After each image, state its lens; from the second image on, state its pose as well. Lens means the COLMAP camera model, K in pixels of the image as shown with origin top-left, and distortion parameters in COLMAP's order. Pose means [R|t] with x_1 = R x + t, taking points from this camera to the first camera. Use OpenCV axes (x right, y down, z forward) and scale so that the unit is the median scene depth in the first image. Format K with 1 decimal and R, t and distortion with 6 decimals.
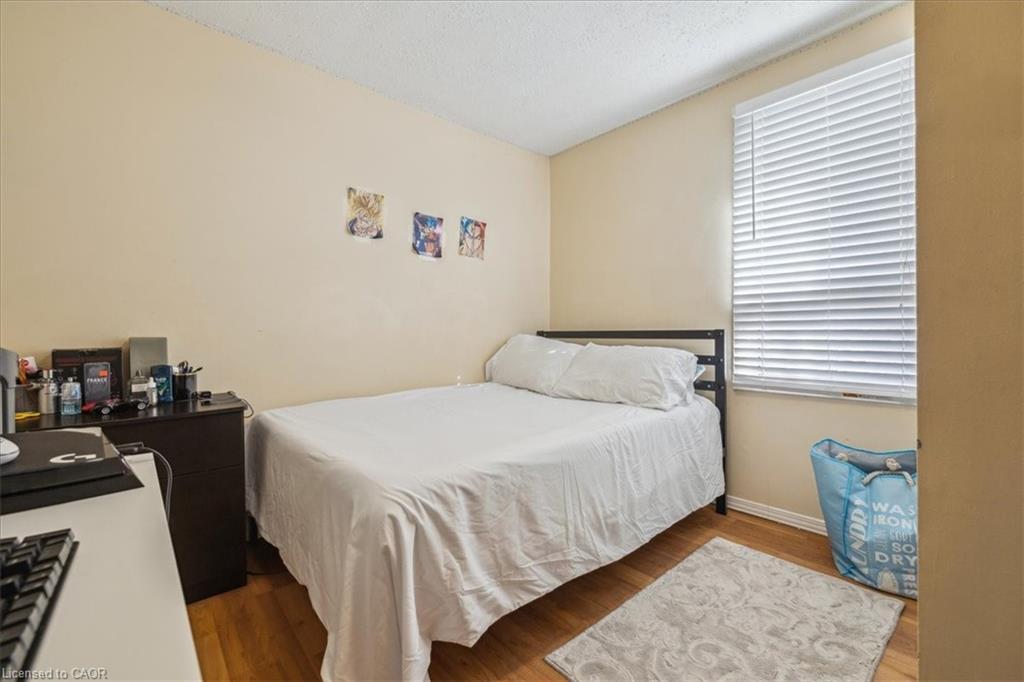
lens RADIAL K [[437.0, 0, 510.8], [0, 437.0, 339.4], [0, 0, 1]] dist [-0.001626, -0.000268]
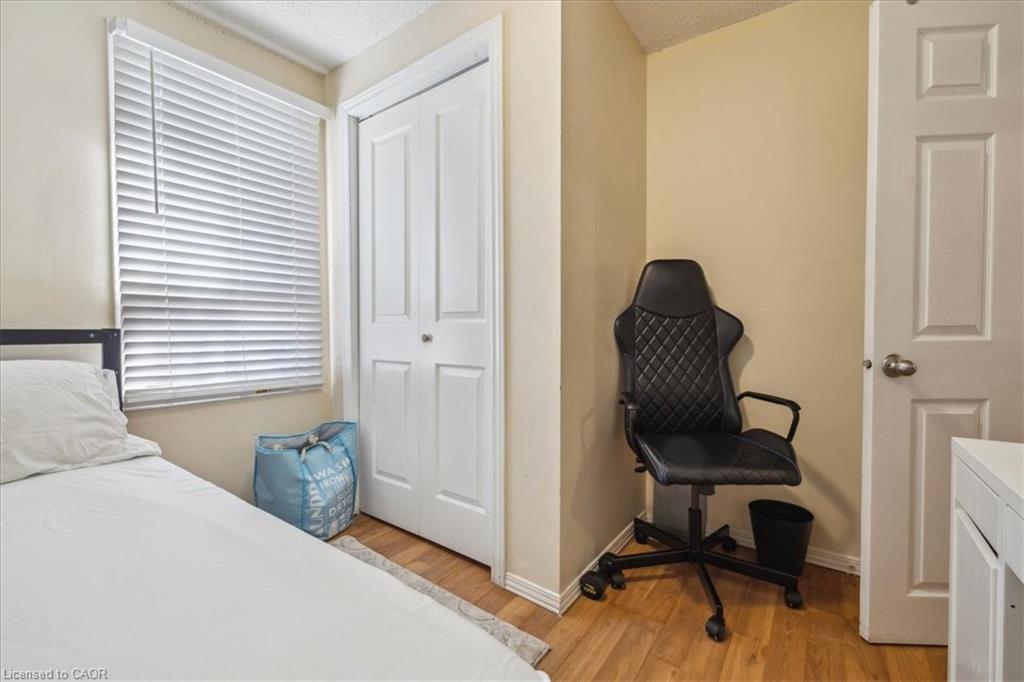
lens RADIAL K [[437.0, 0, 510.8], [0, 437.0, 339.4], [0, 0, 1]] dist [-0.001626, -0.000268]
pose [[-0.238202, -0.017513, 0.971058, -0.442264], [0.012759, 0.999695, 0.021159, -0.016203], [-0.971132, 0.017430, -0.237905, 0.716509]]
